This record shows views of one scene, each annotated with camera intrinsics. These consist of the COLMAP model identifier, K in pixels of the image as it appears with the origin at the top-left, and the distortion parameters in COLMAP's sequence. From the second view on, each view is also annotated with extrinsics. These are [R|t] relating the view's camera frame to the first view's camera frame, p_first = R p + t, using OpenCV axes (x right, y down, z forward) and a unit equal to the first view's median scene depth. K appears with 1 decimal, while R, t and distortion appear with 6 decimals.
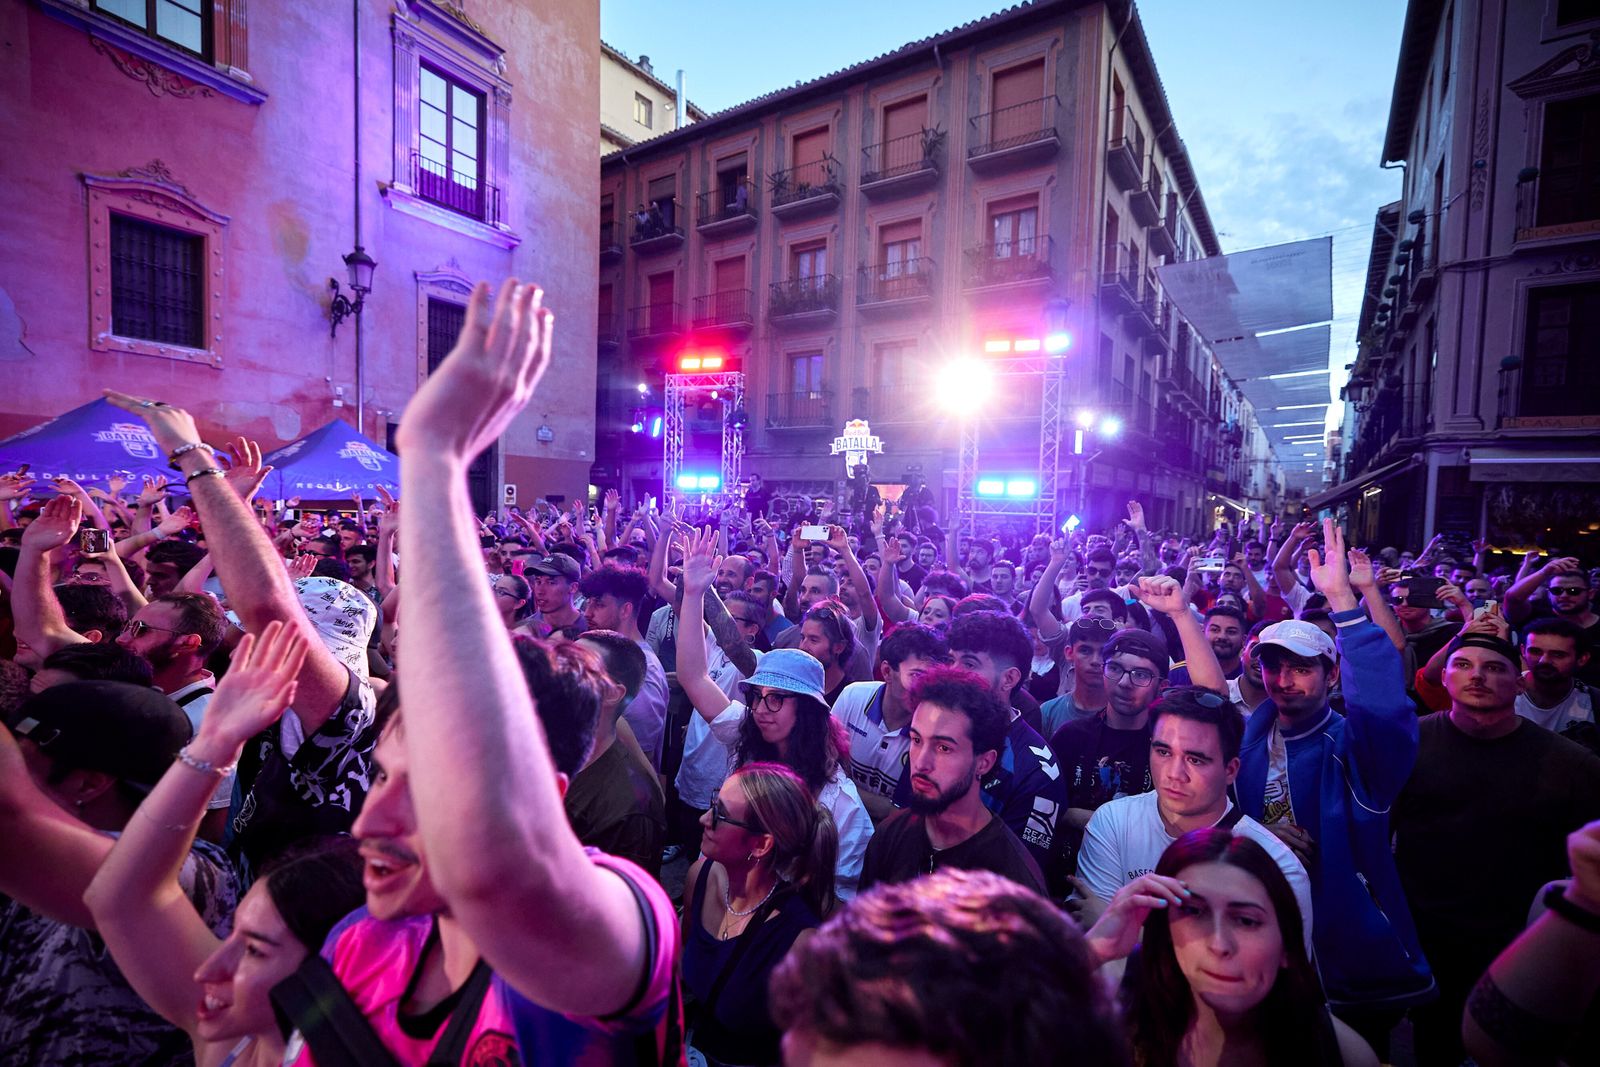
lens RADIAL K [[685.1, 0, 806.8], [0, 685.1, 535.4], [0, 0, 1]] dist [0.001657, -0.000479]
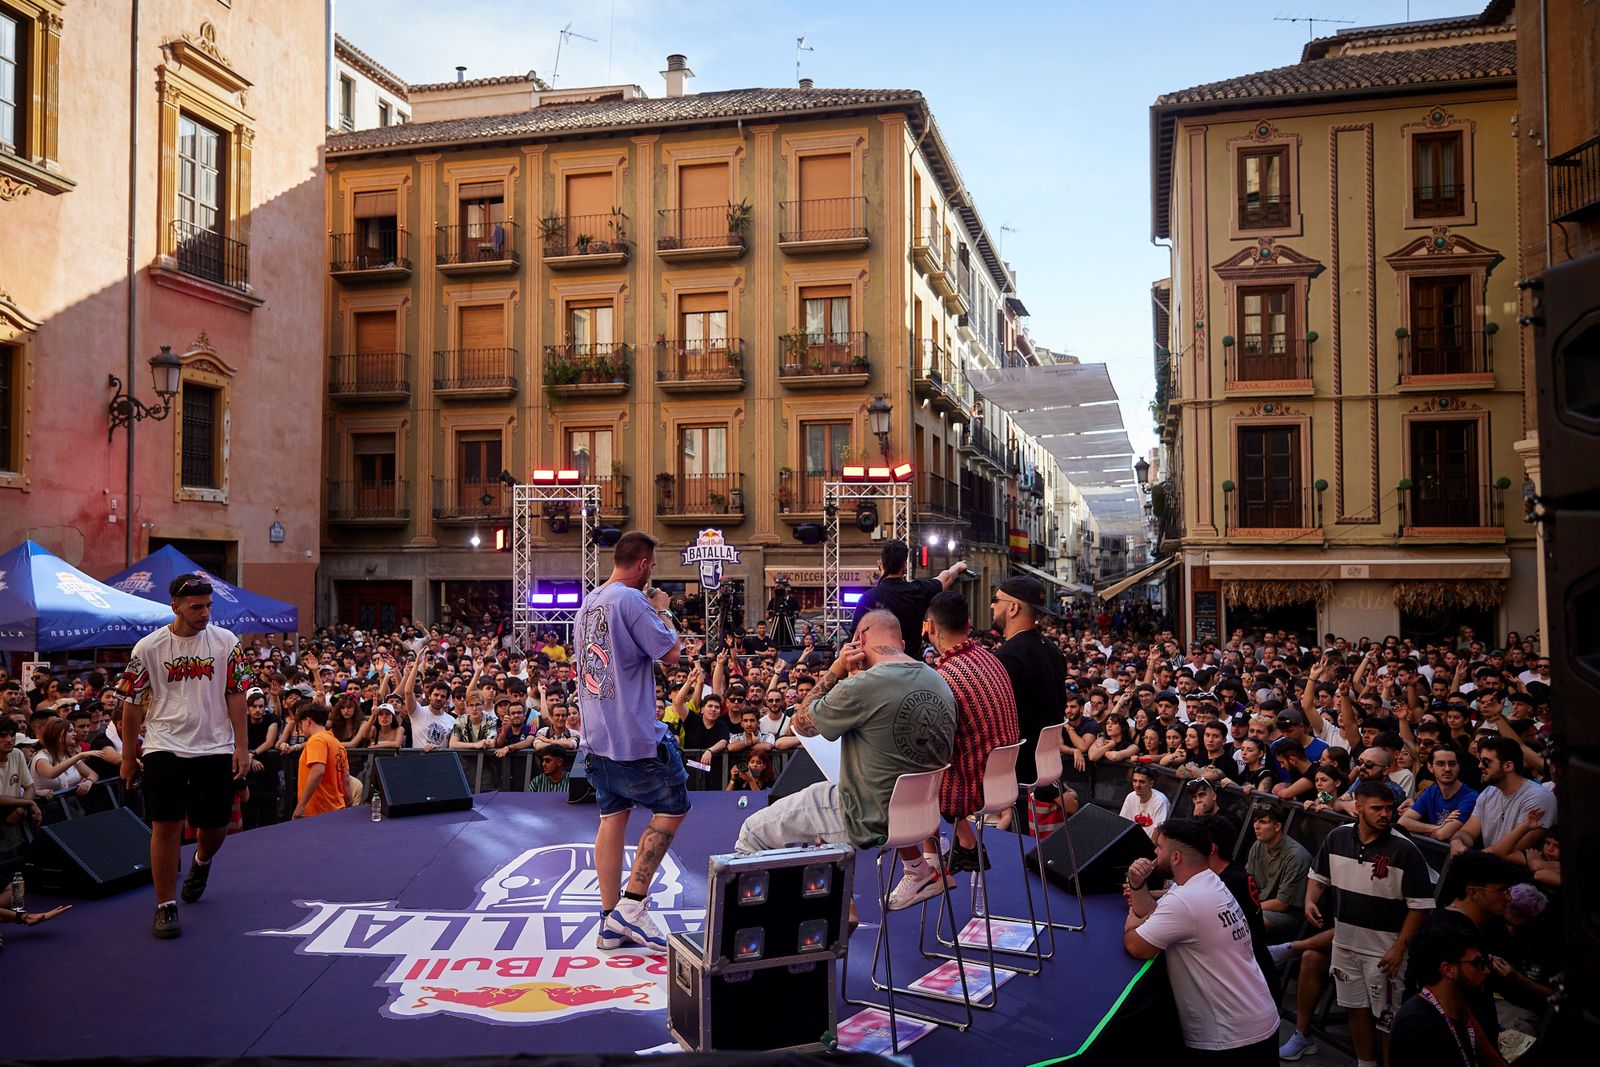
lens RADIAL K [[1268.5, 0, 729.8], [0, 1268.5, 520.1], [0, 0, 1]] dist [0.007163, -0.006125]
pose [[0.948775, -0.018739, 0.315397, -0.387677], [0.043983, 0.996353, -0.073112, -0.037028], [-0.312876, 0.083239, 0.946139, -0.607842]]
